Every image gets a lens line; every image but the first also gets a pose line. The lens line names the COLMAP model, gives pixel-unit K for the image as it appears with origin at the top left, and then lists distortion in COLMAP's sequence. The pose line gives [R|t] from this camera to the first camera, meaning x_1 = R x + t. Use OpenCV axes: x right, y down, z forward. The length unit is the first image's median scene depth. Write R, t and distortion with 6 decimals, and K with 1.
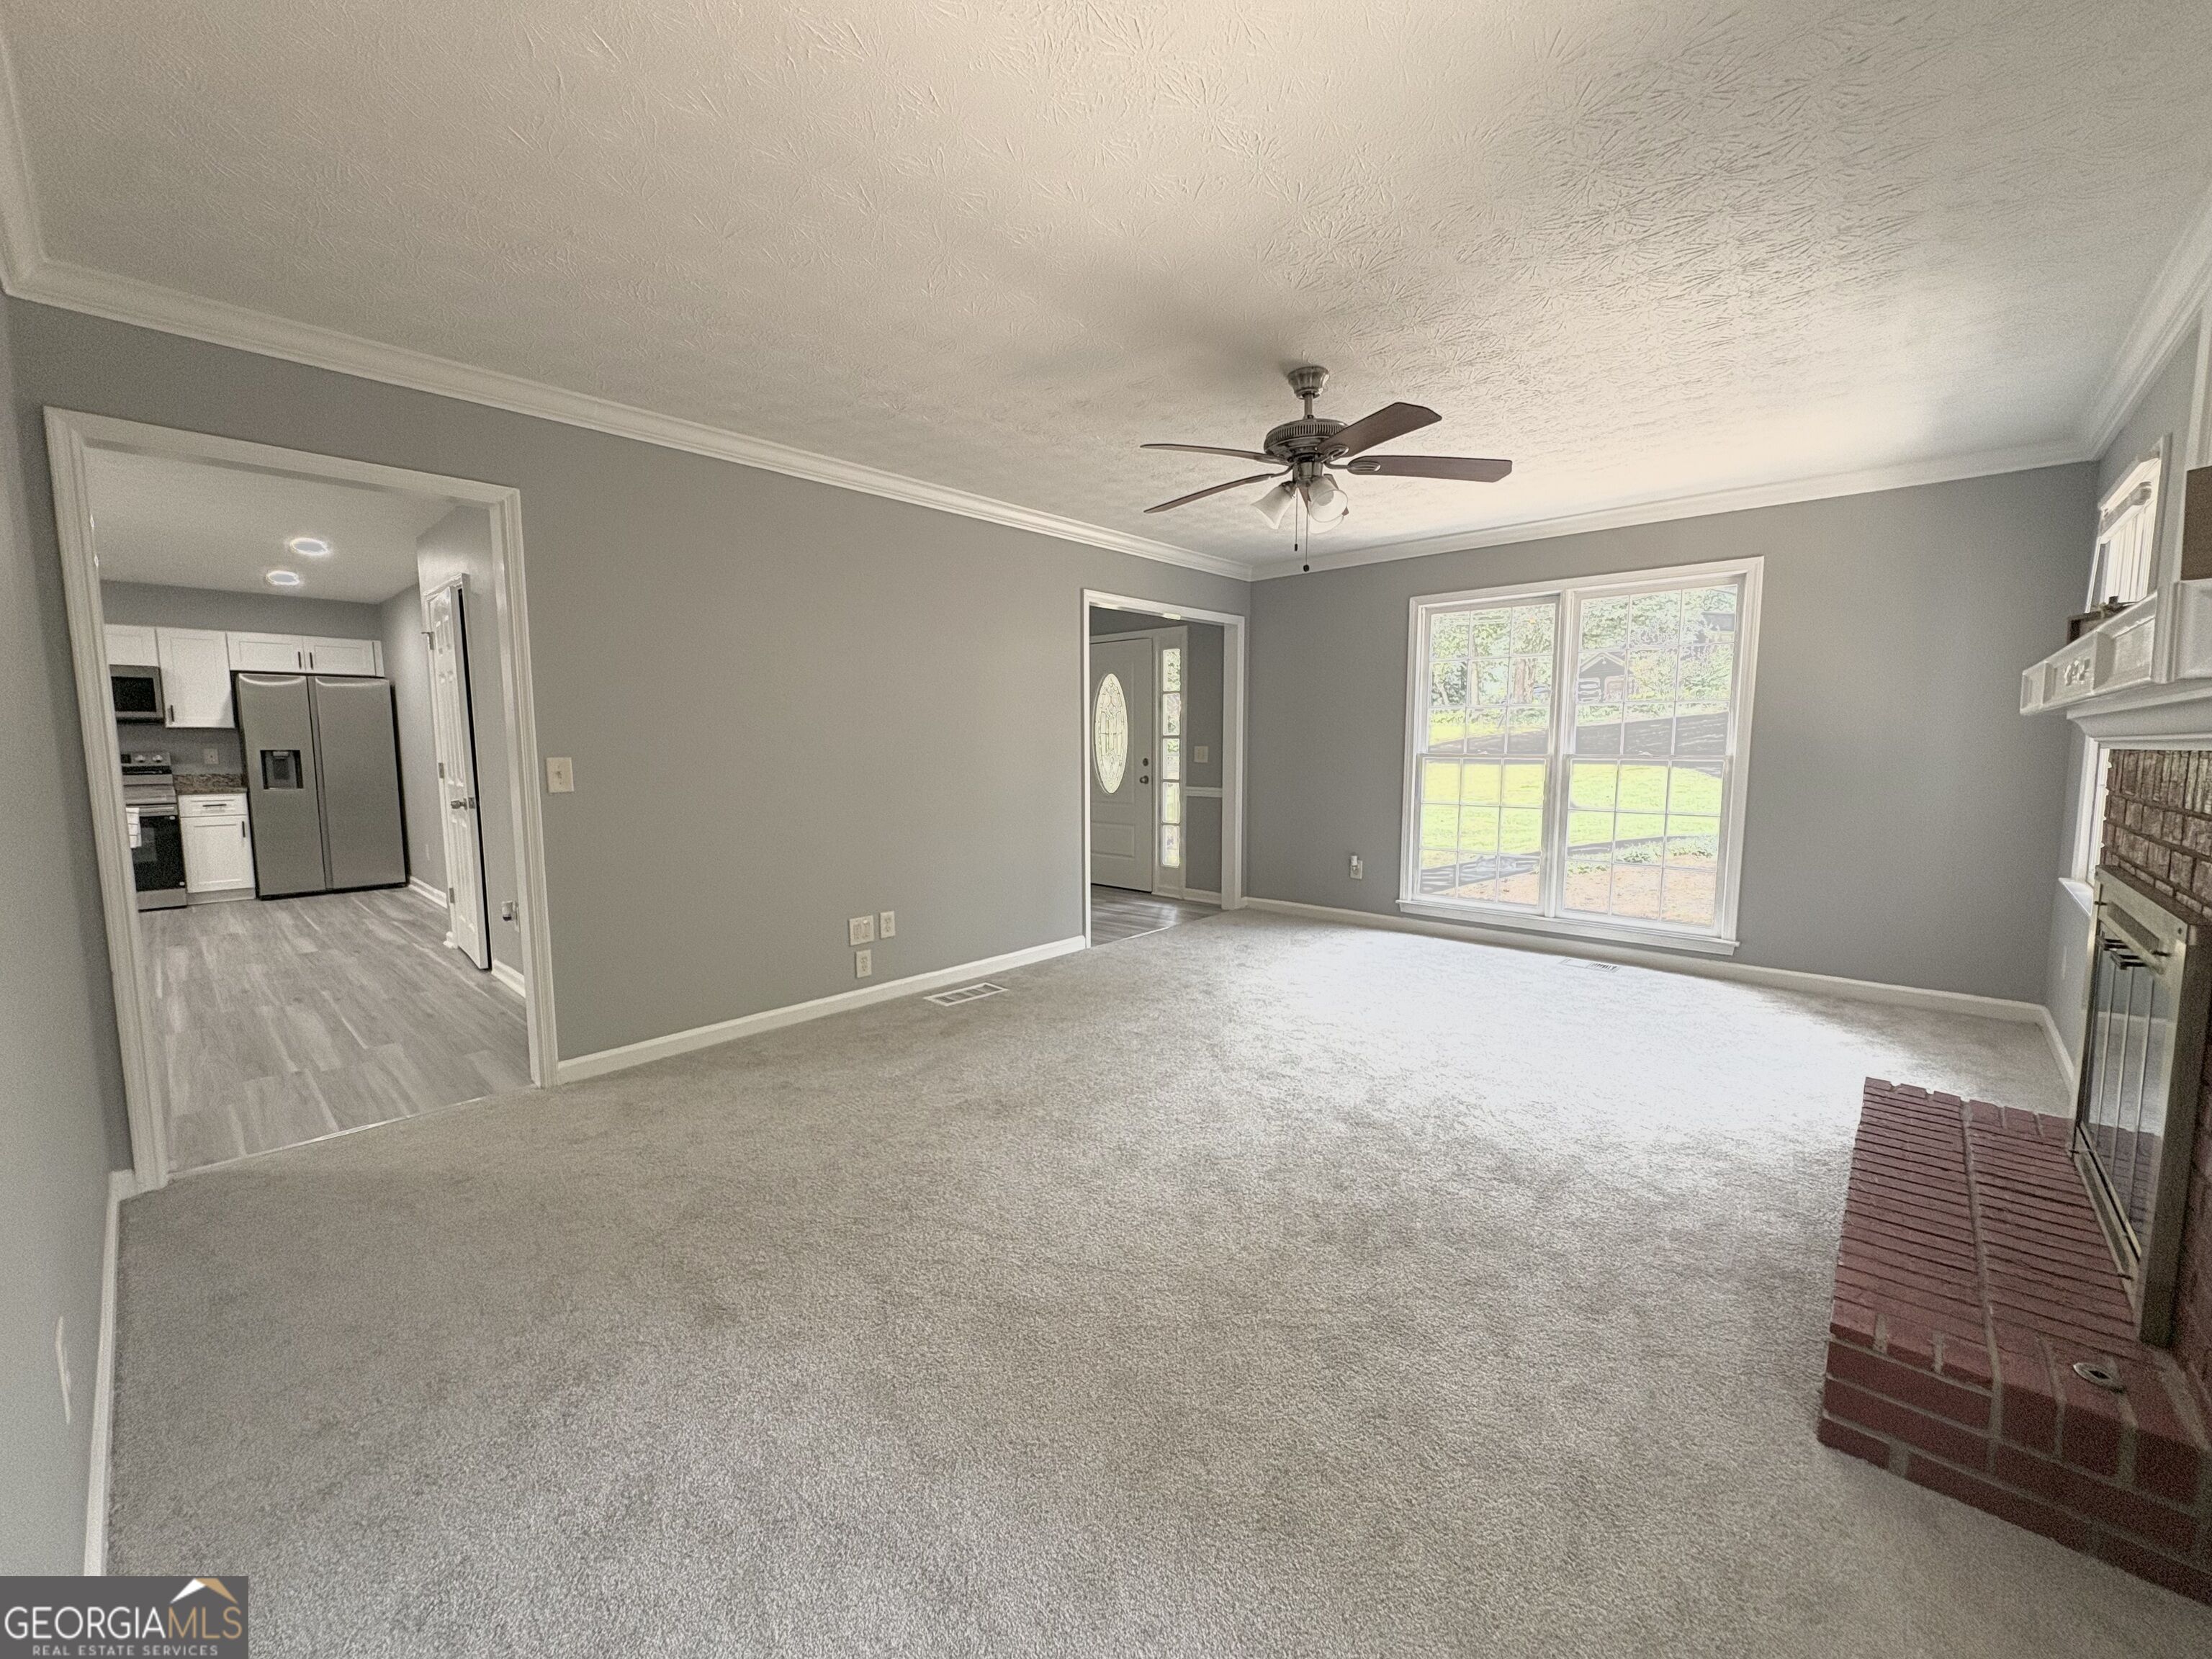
lens RADIAL K [[890.1, 0, 1106.0], [0, 890.1, 829.5], [0, 0, 1]] dist [0.024960, 0.000206]
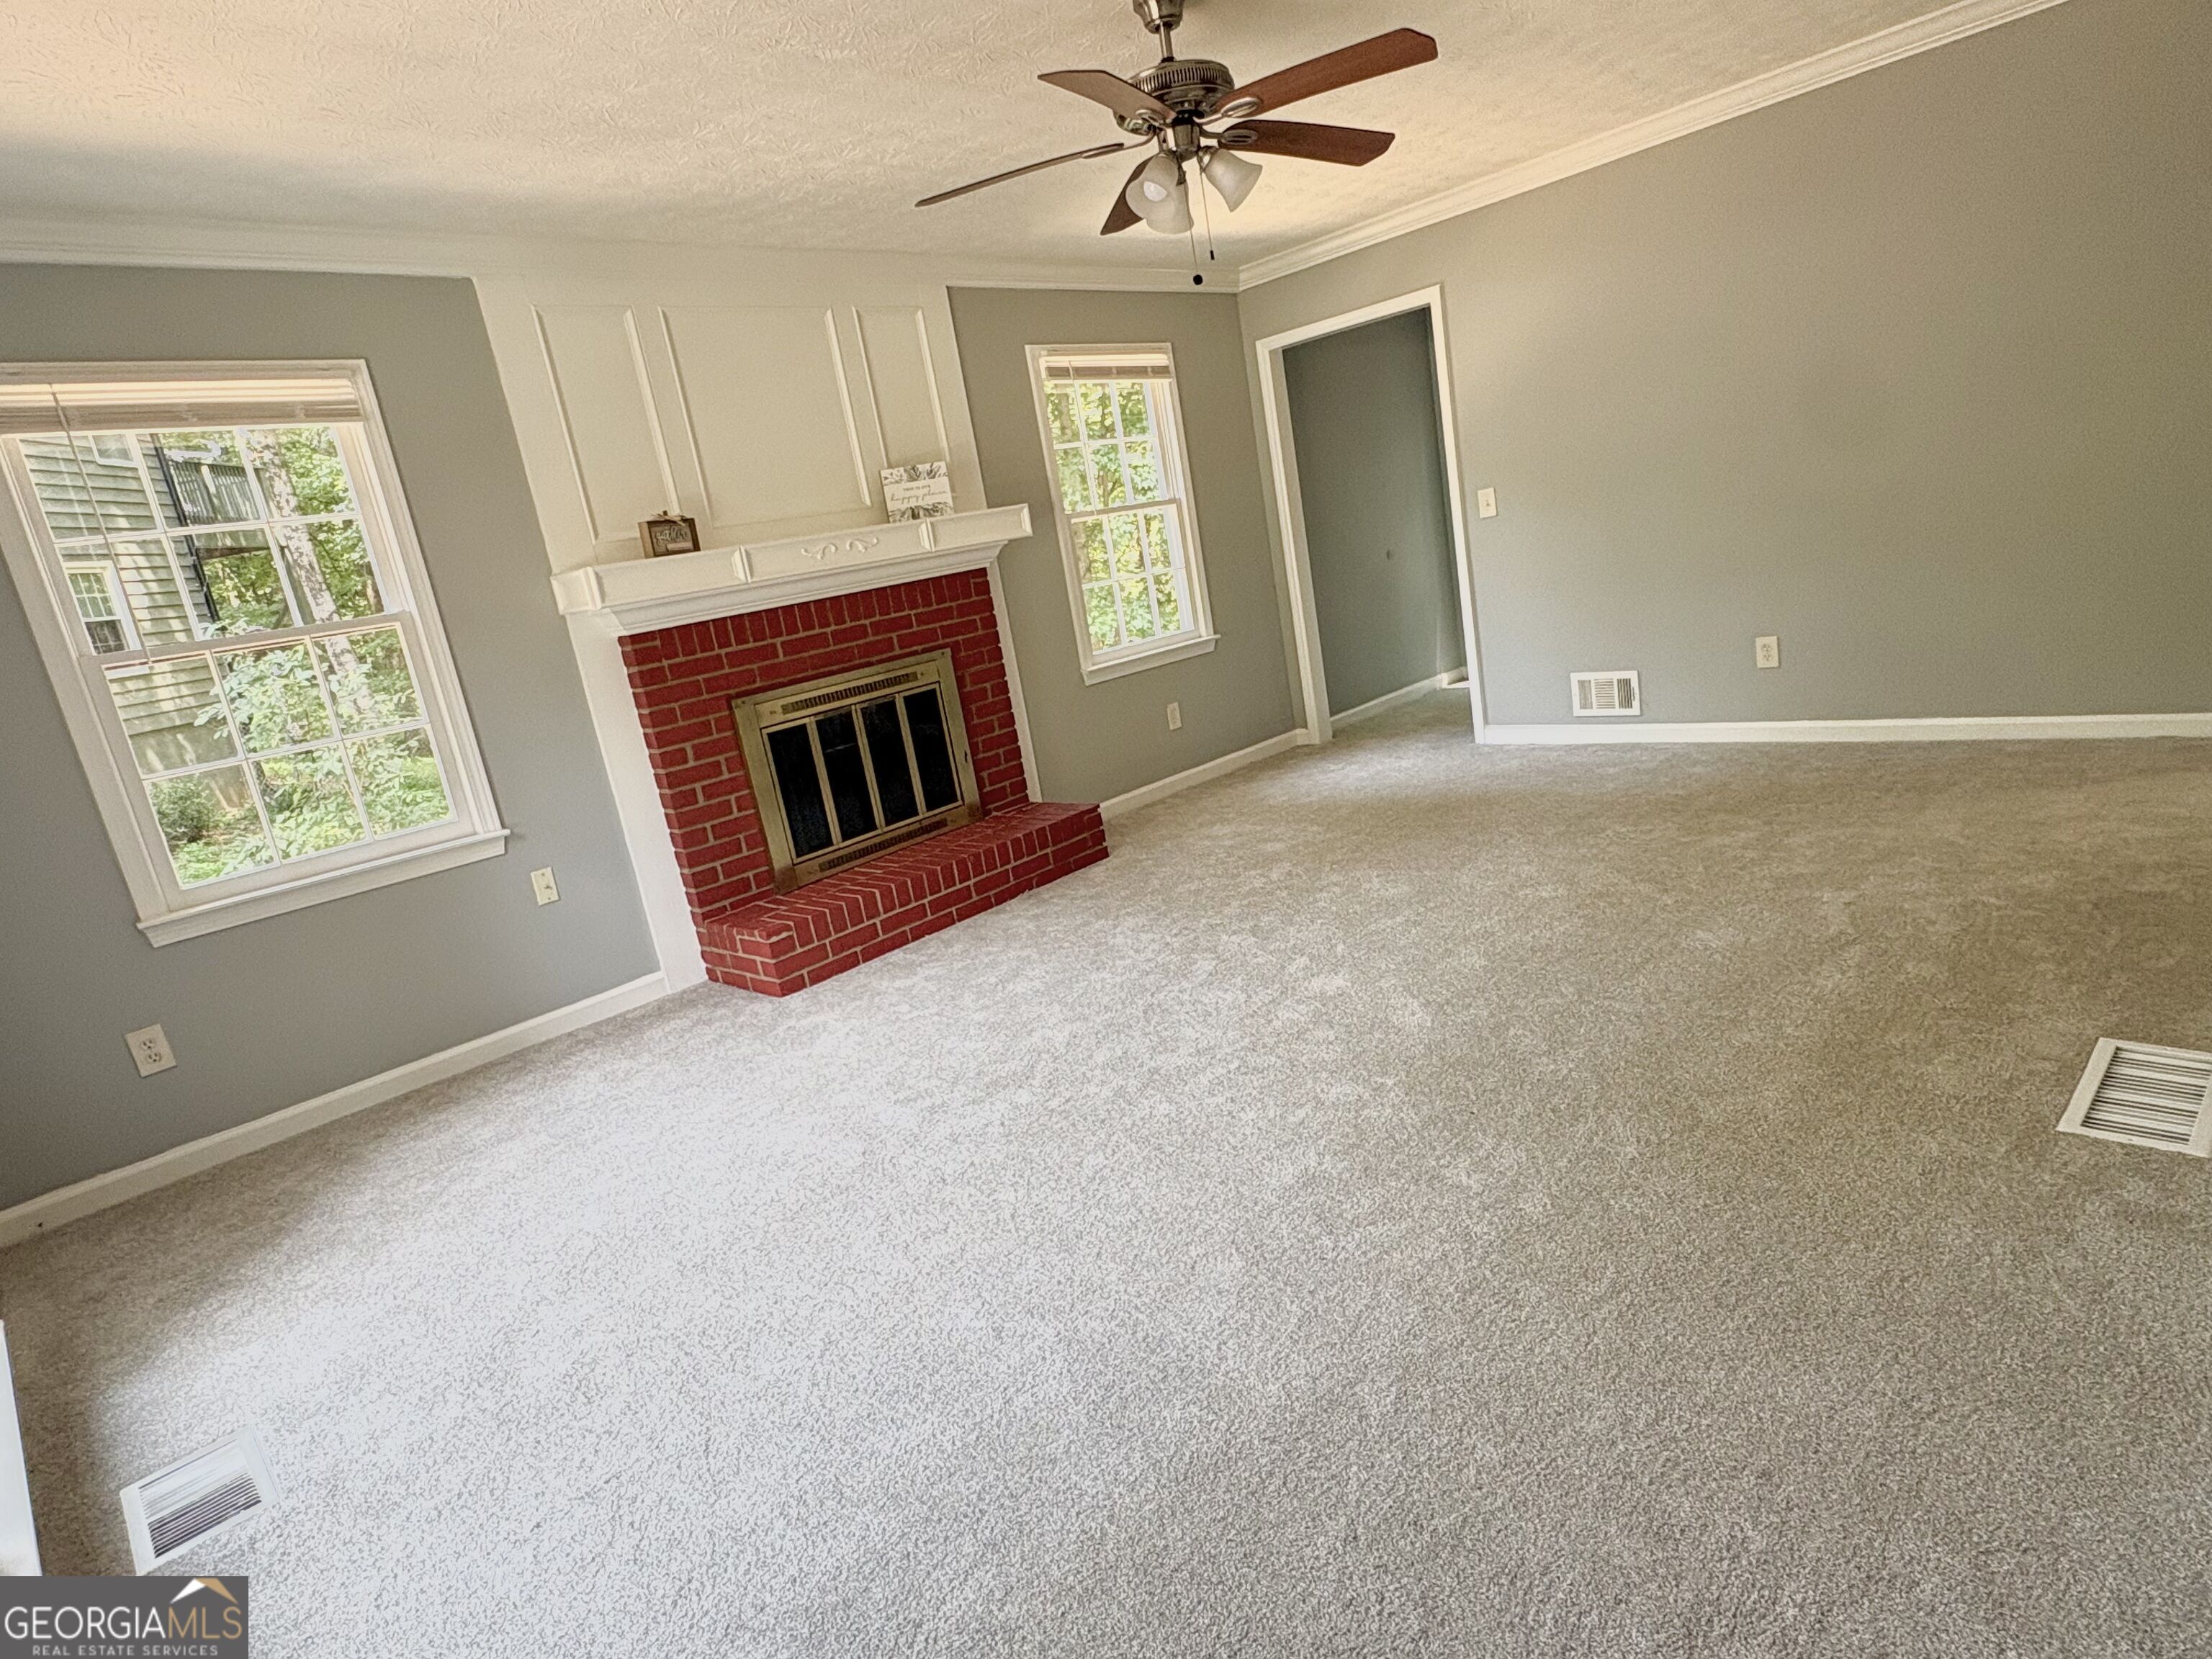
lens RADIAL K [[1218.0, 0, 1106.0], [0, 1218.0, 829.5], [0, 0, 1]] dist [0.042848, -0.000959]
pose [[-0.980763, 0.166575, 0.101764, 0.172750], [0.190525, 0.930309, 0.313409, -0.130876], [-0.042466, 0.326768, -0.944150, 1.414936]]
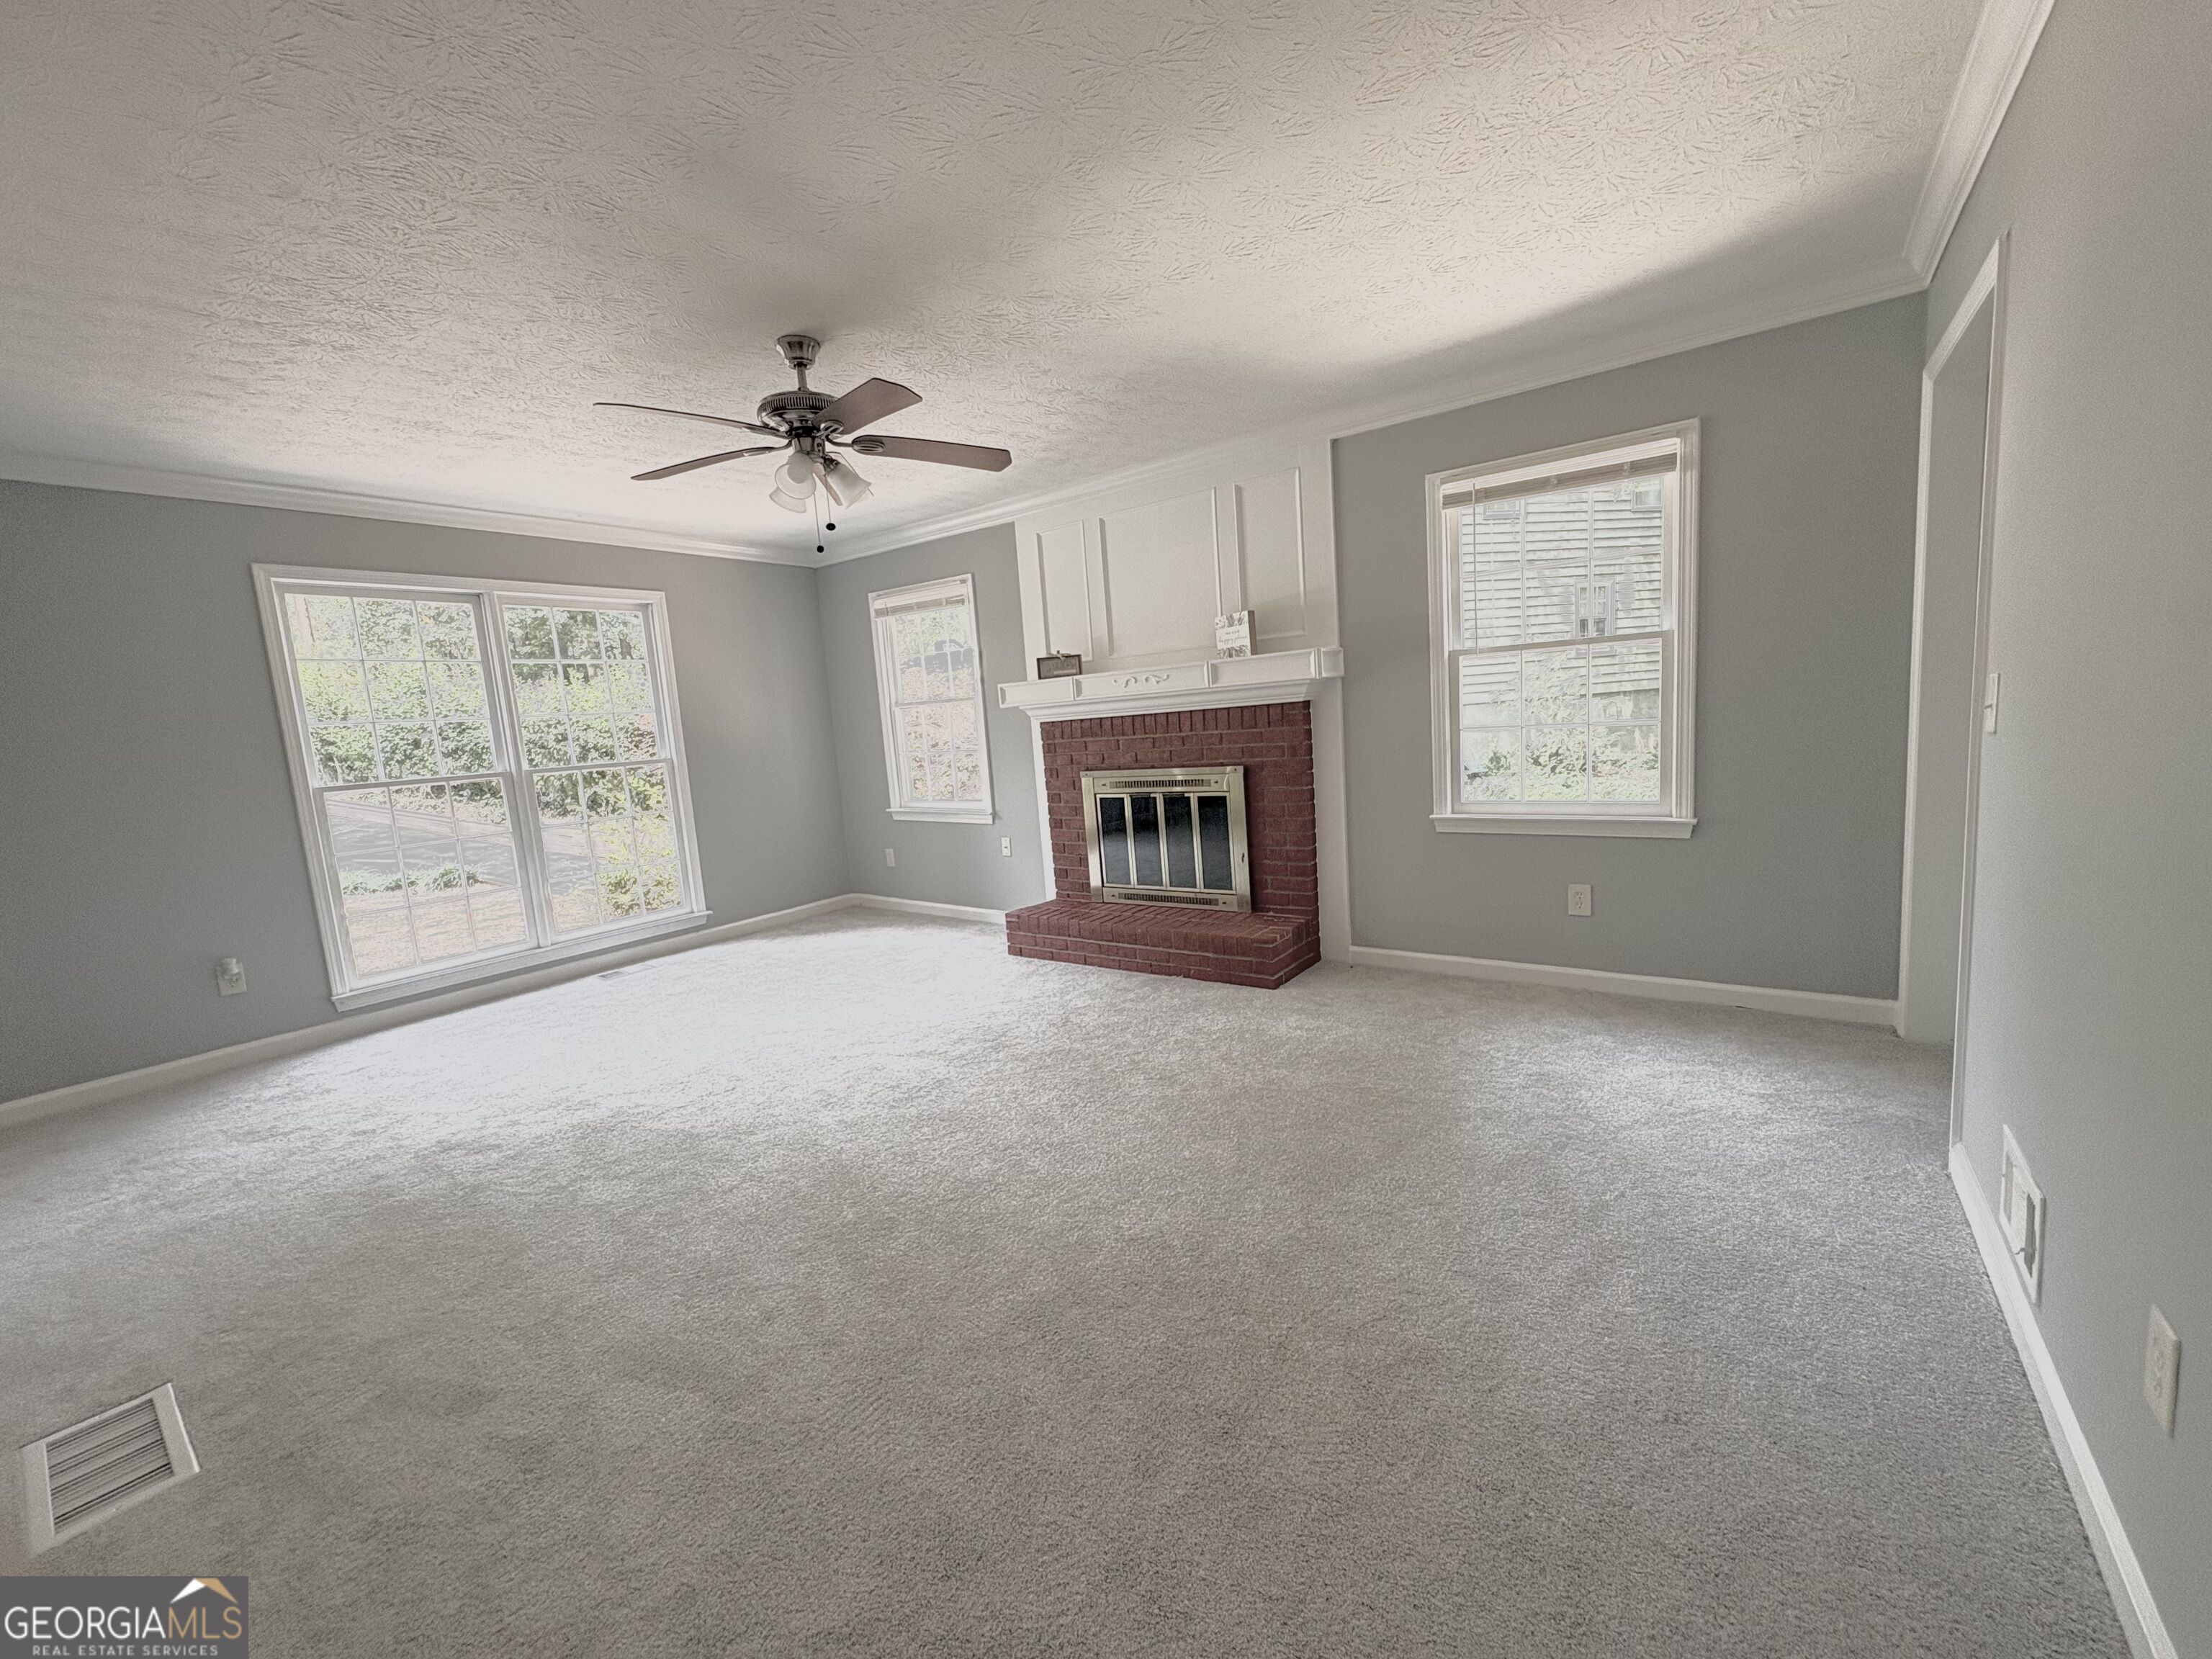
lens RADIAL K [[890.1, 0, 1106.0], [0, 890.1, 829.5], [0, 0, 1]] dist [0.024960, 0.000206]
pose [[-0.095341, -0.117859, 0.988443, -0.535461], [0.170886, 0.976288, 0.132892, -0.051100], [-0.980667, 0.181581, -0.072940, 0.559012]]
